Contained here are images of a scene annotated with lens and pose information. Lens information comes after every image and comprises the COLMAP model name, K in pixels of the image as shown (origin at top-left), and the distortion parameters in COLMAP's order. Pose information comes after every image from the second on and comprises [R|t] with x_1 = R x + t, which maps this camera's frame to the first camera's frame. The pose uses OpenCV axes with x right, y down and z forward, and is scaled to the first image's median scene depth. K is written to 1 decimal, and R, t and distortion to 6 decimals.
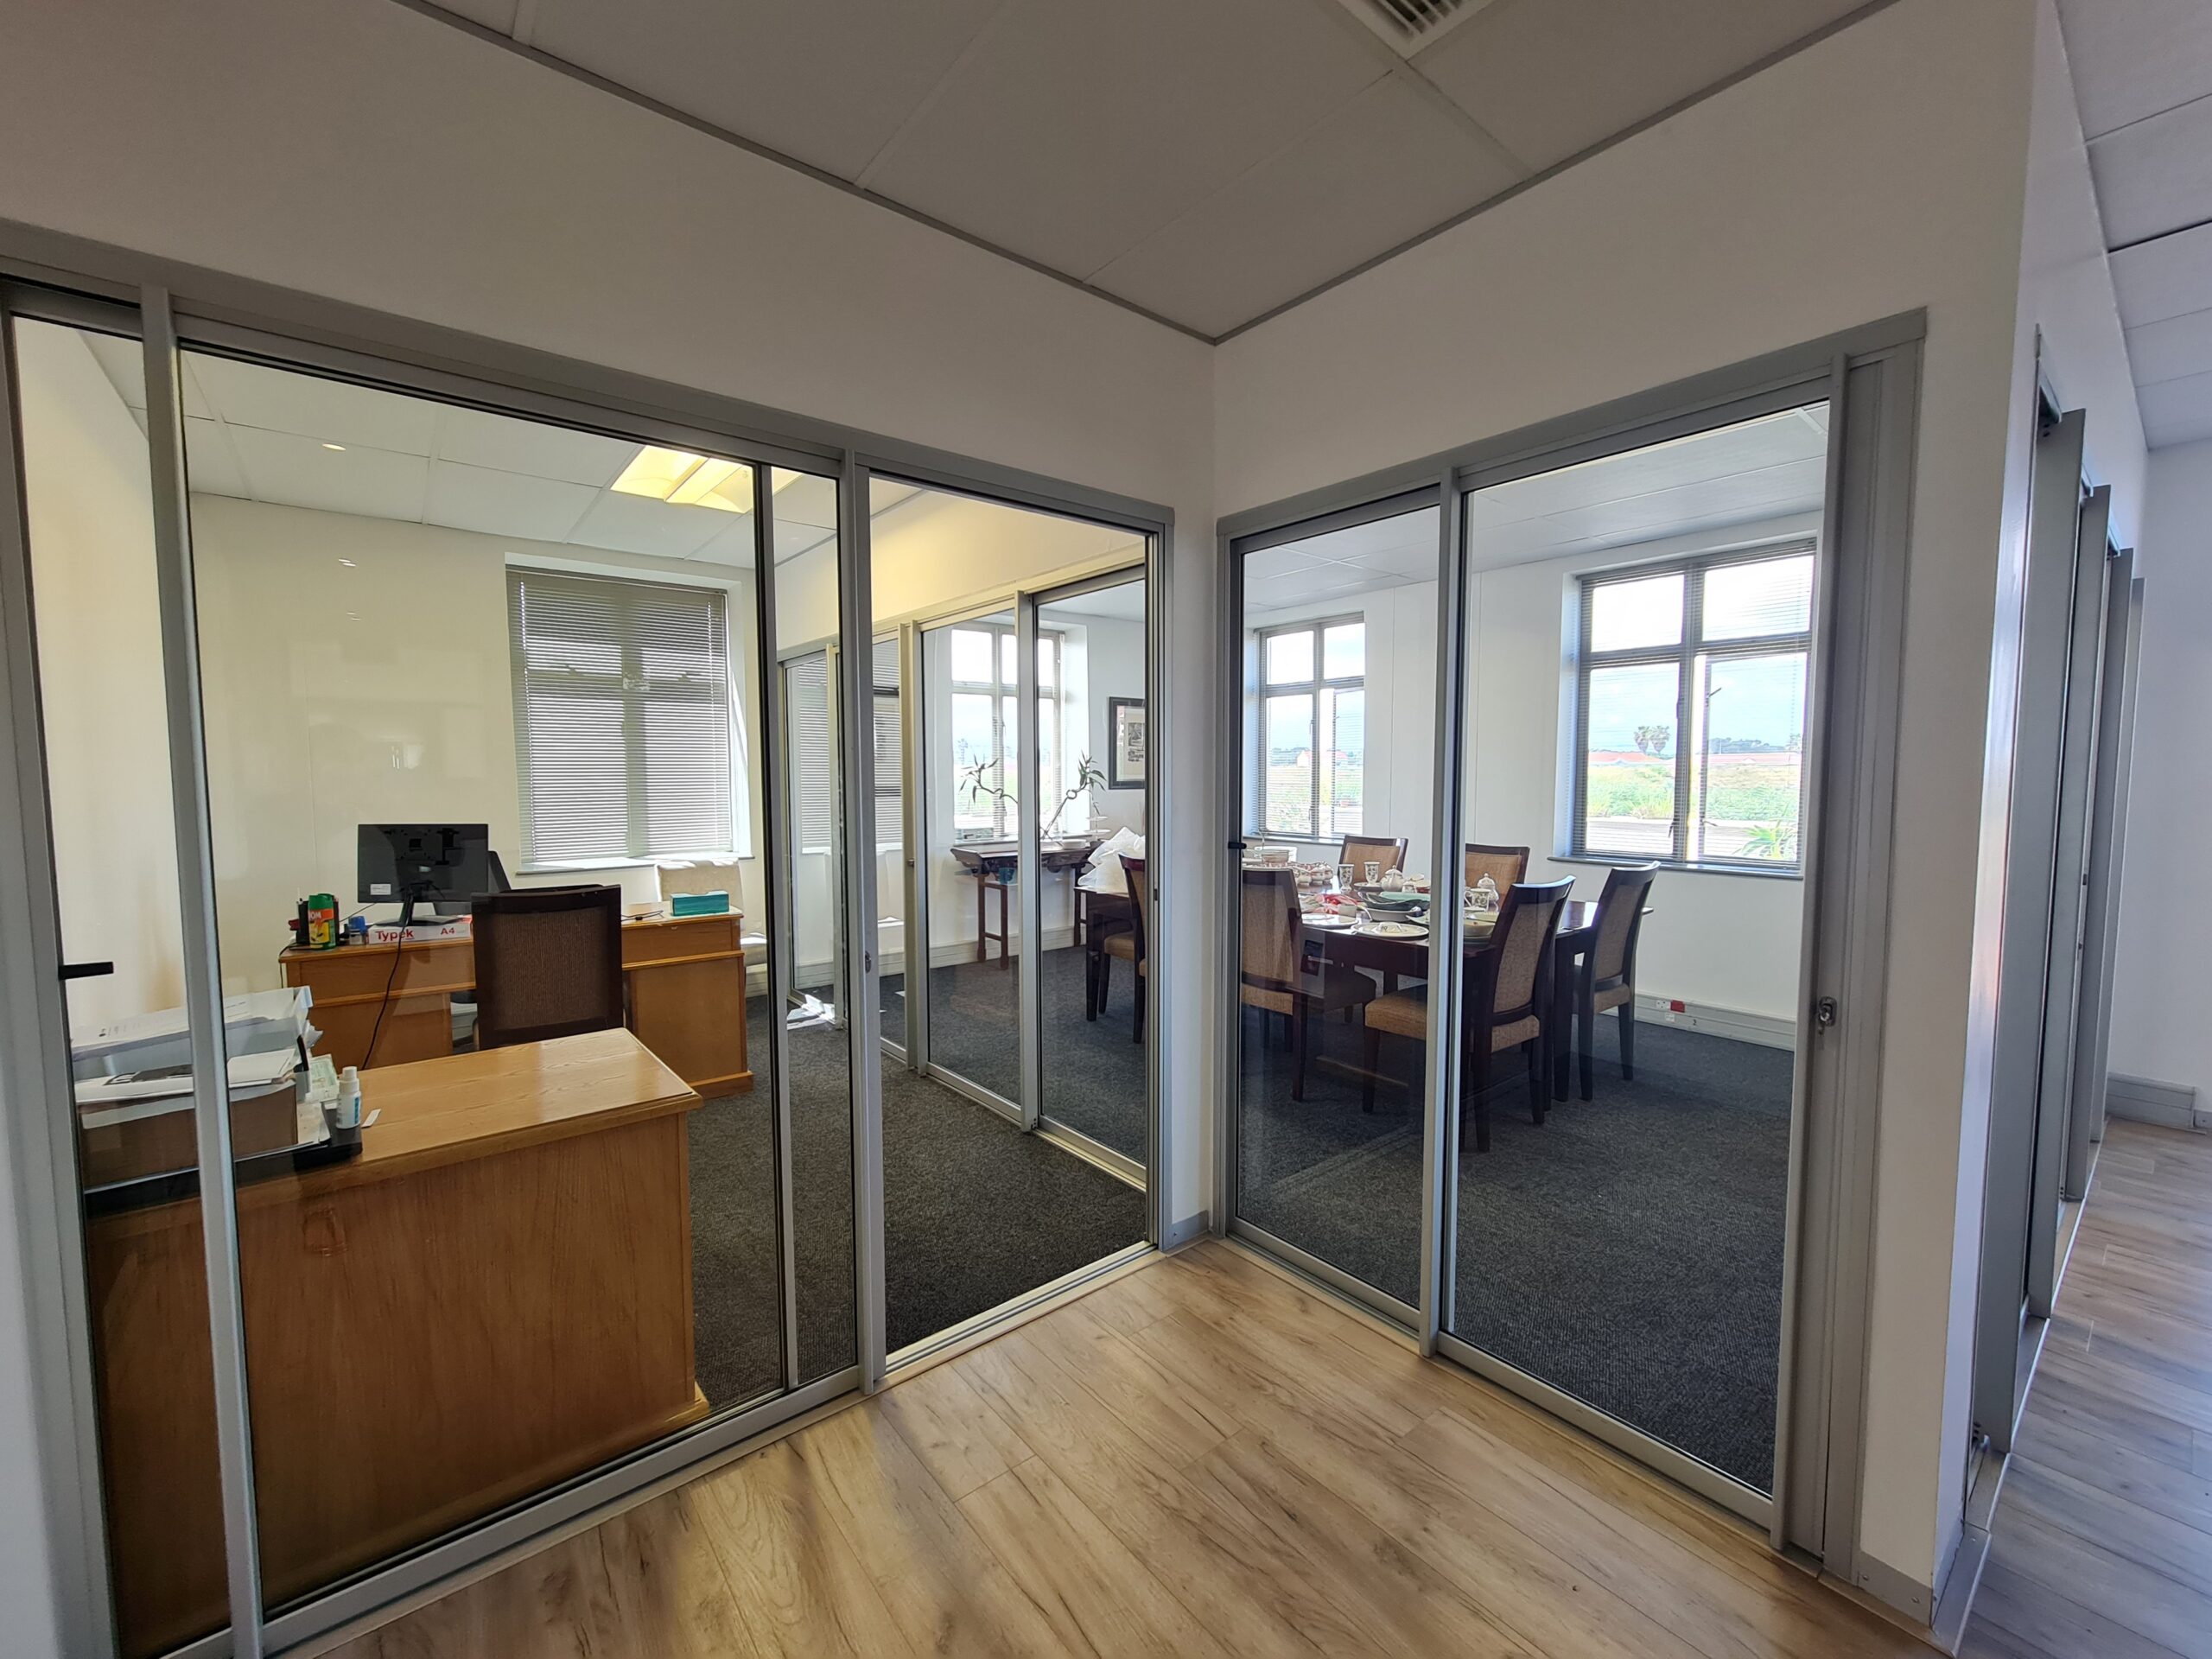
lens RADIAL K [[900.0, 0, 1111.3], [0, 900.0, 829.3], [0, 0, 1]] dist [-0.001401, 0.000107]
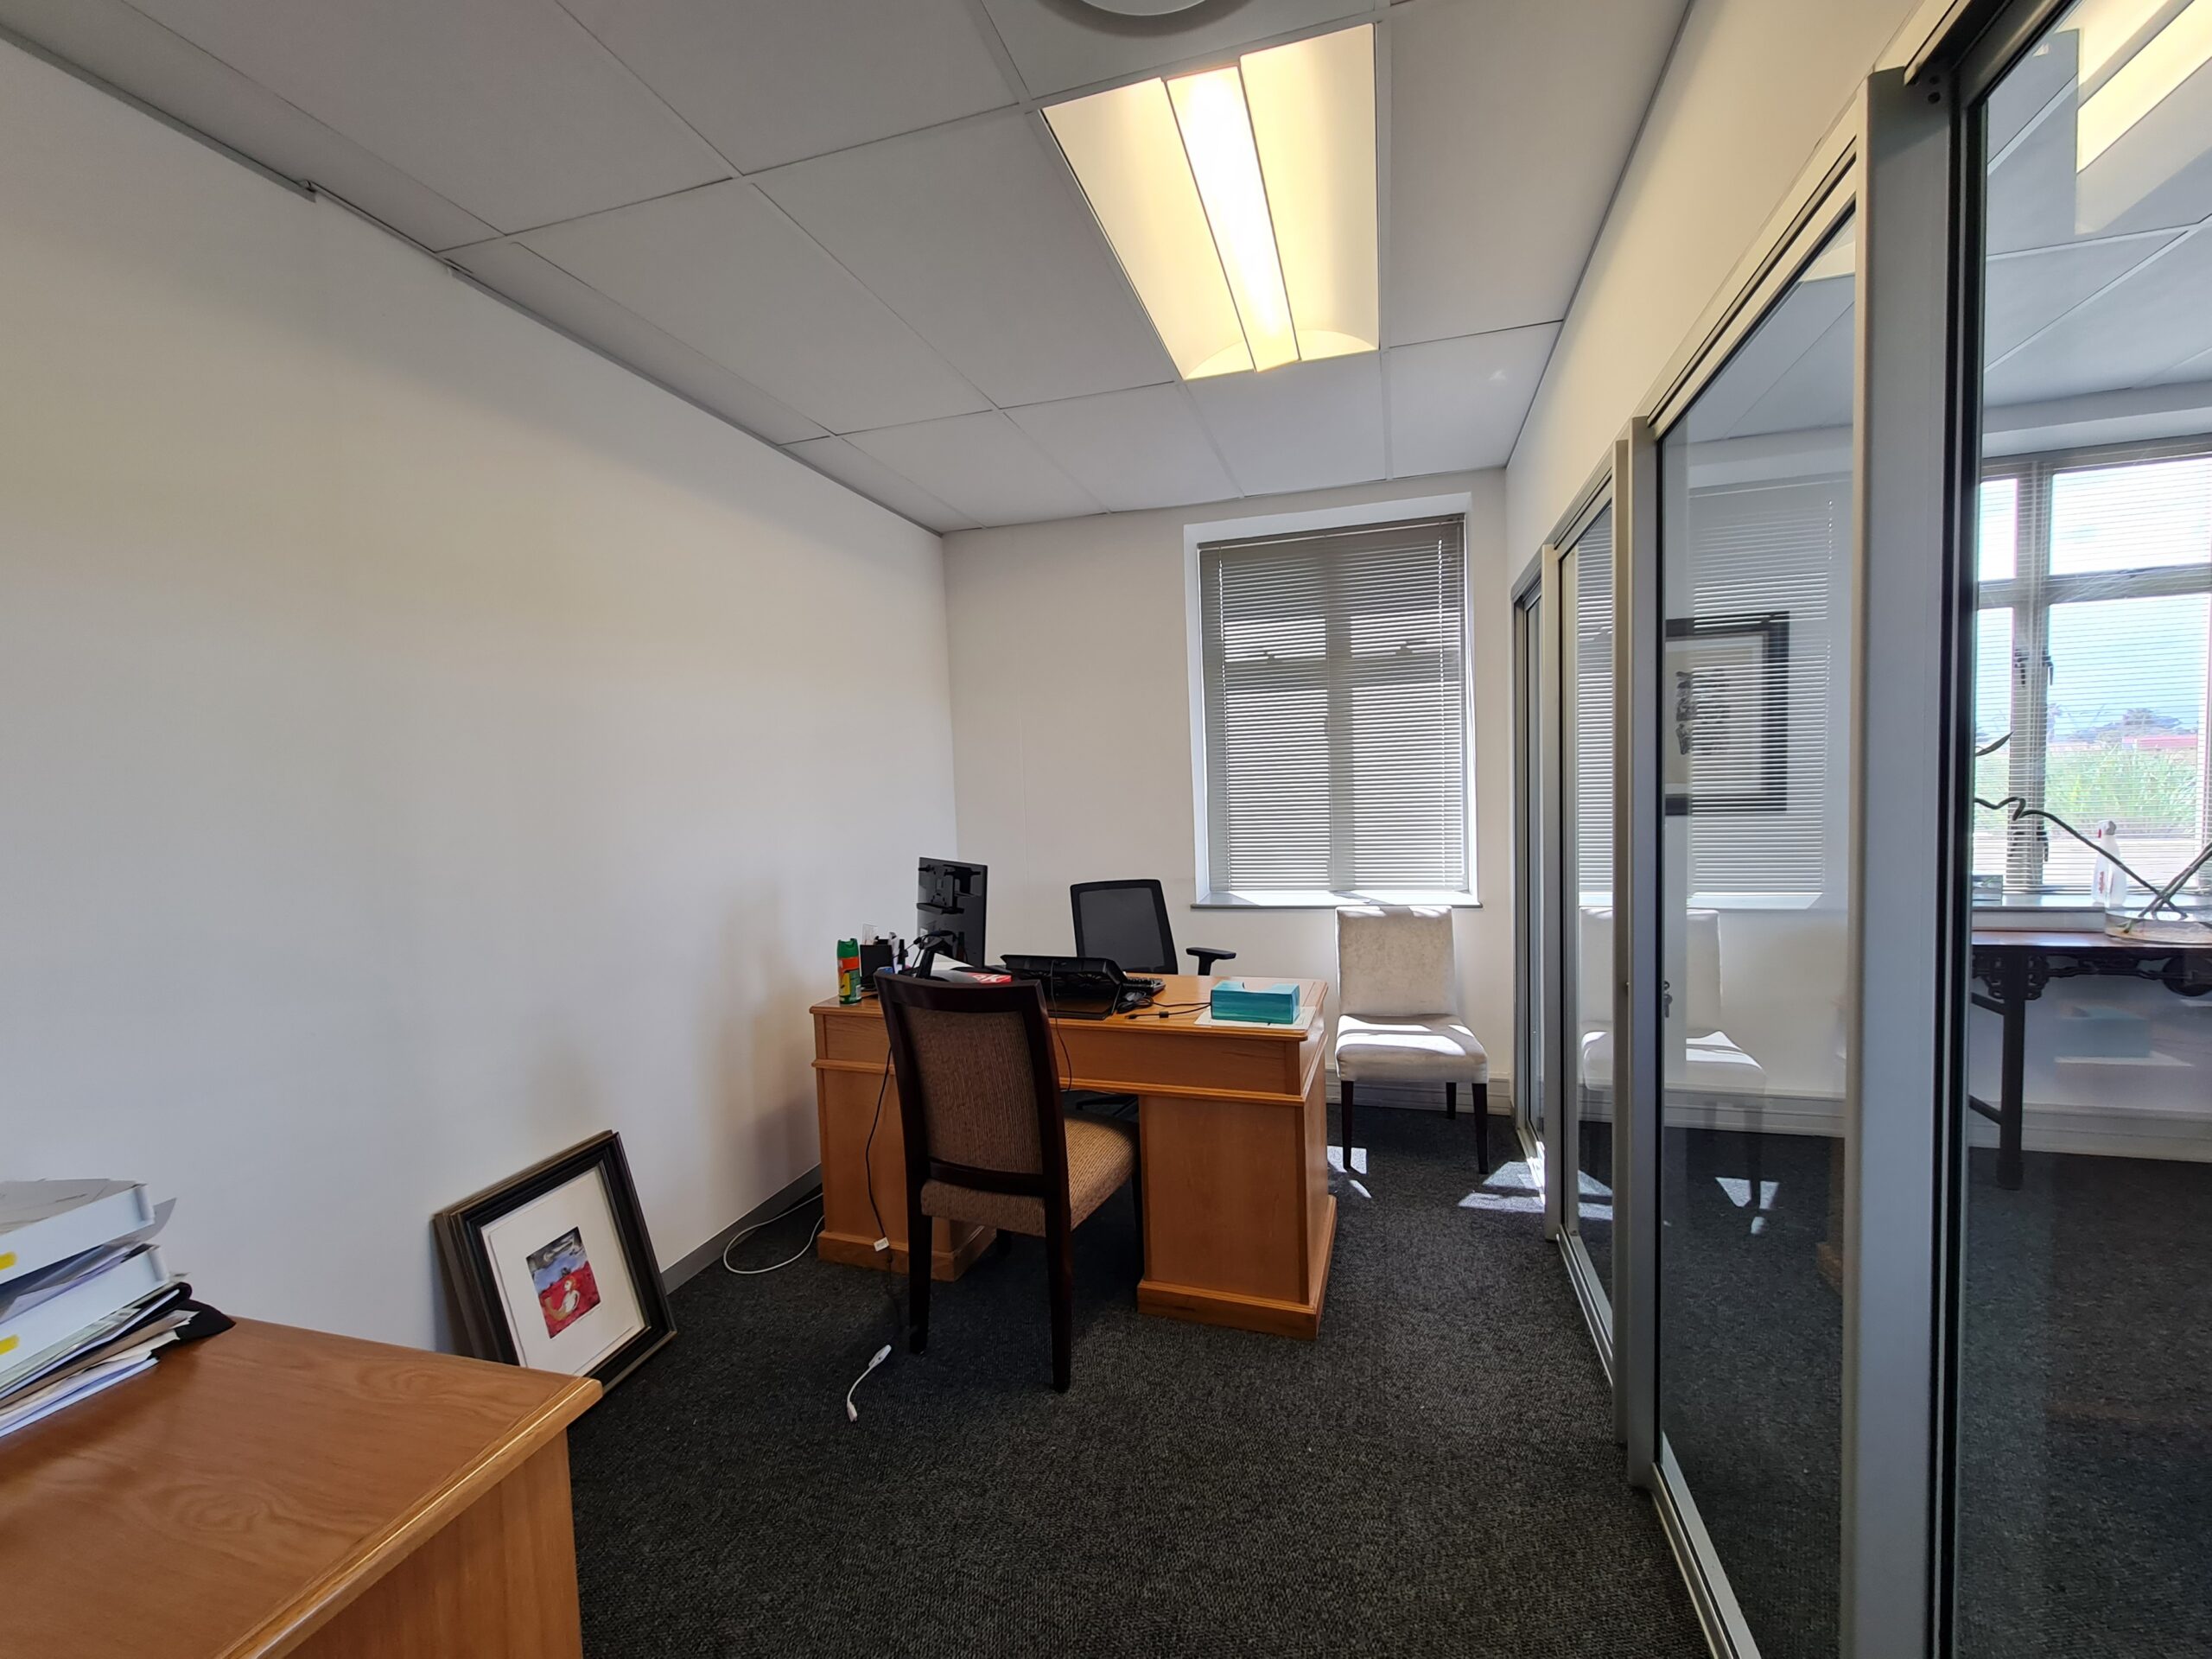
lens RADIAL K [[900.0, 0, 1128.9], [0, 900.0, 838.4], [0, 0, 1]] dist [-0.001401, 0.000107]
pose [[0.576121, 0.038979, -0.816434, -0.006388], [-0.022077, 0.999240, 0.032129, -0.036071], [0.817066, -0.000486, 0.576544, 0.423919]]
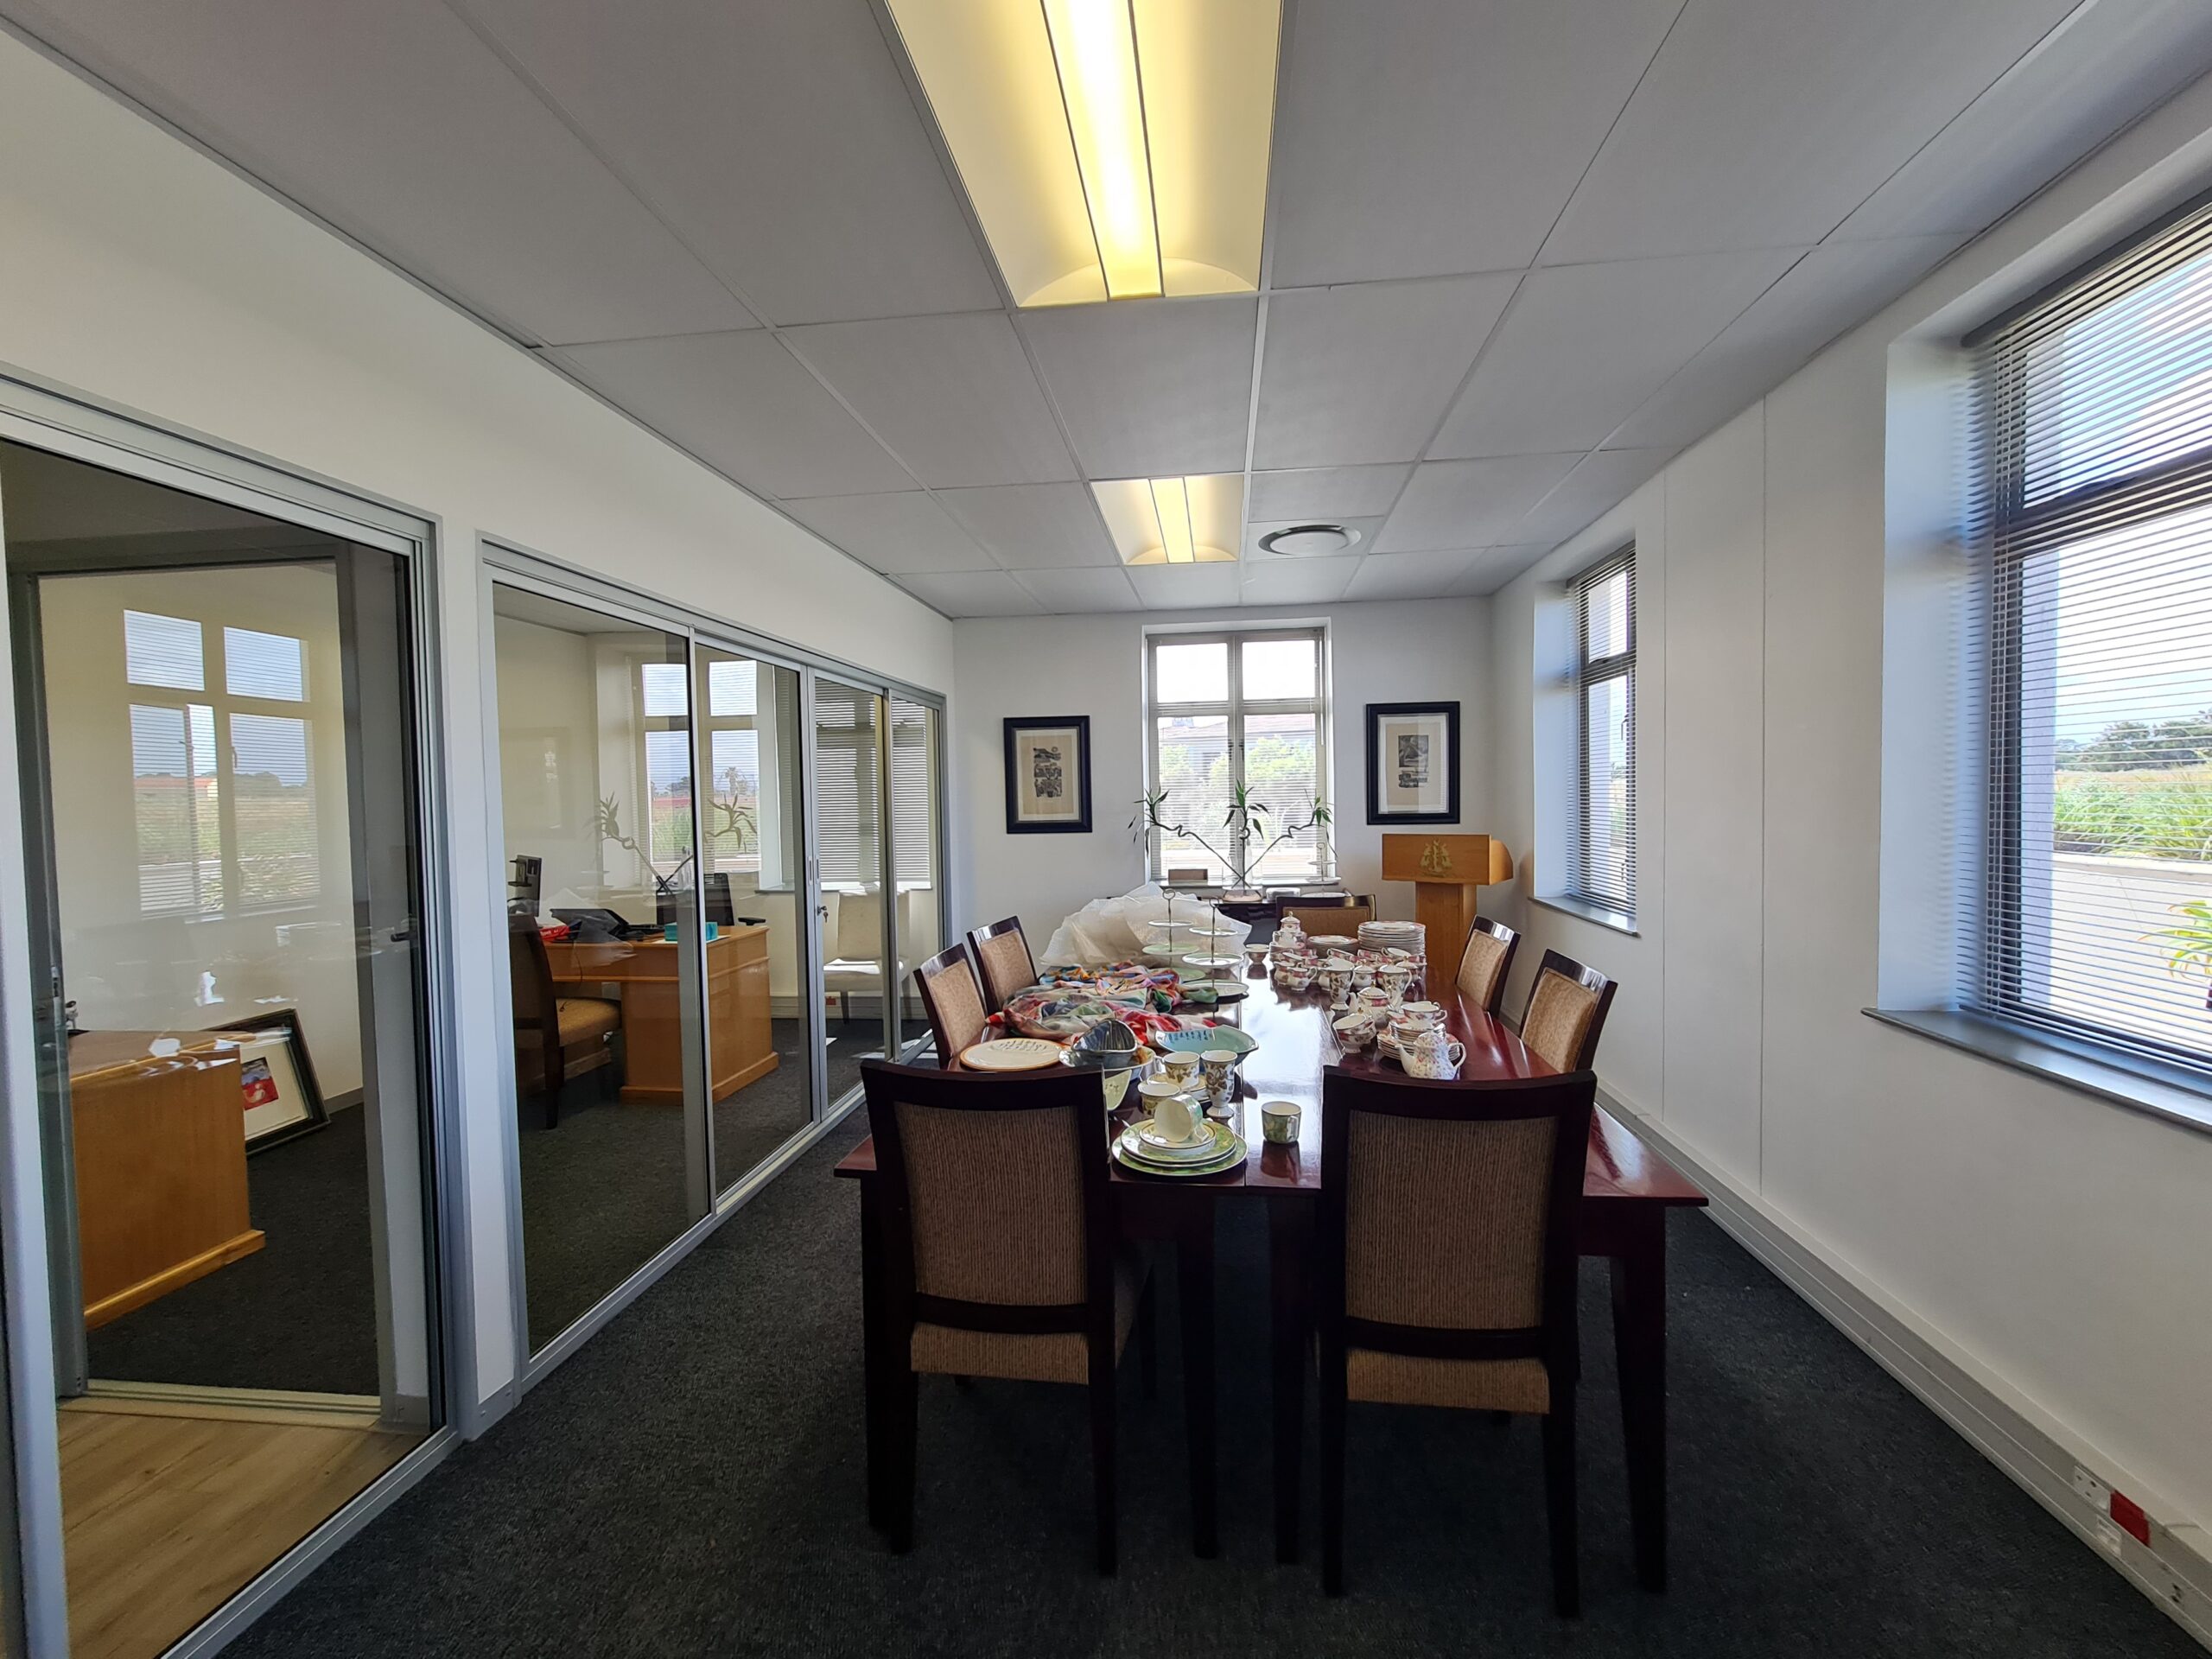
lens RADIAL K [[900.0, 0, 1112.9], [0, 900.0, 825.9], [0, 0, 1]] dist [-0.001401, 0.000107]
pose [[0.696928, 0.014949, -0.716985, 0.539389], [-0.029756, 0.999525, -0.008083, -0.043649], [0.716524, 0.026968, 0.697041, 0.434138]]
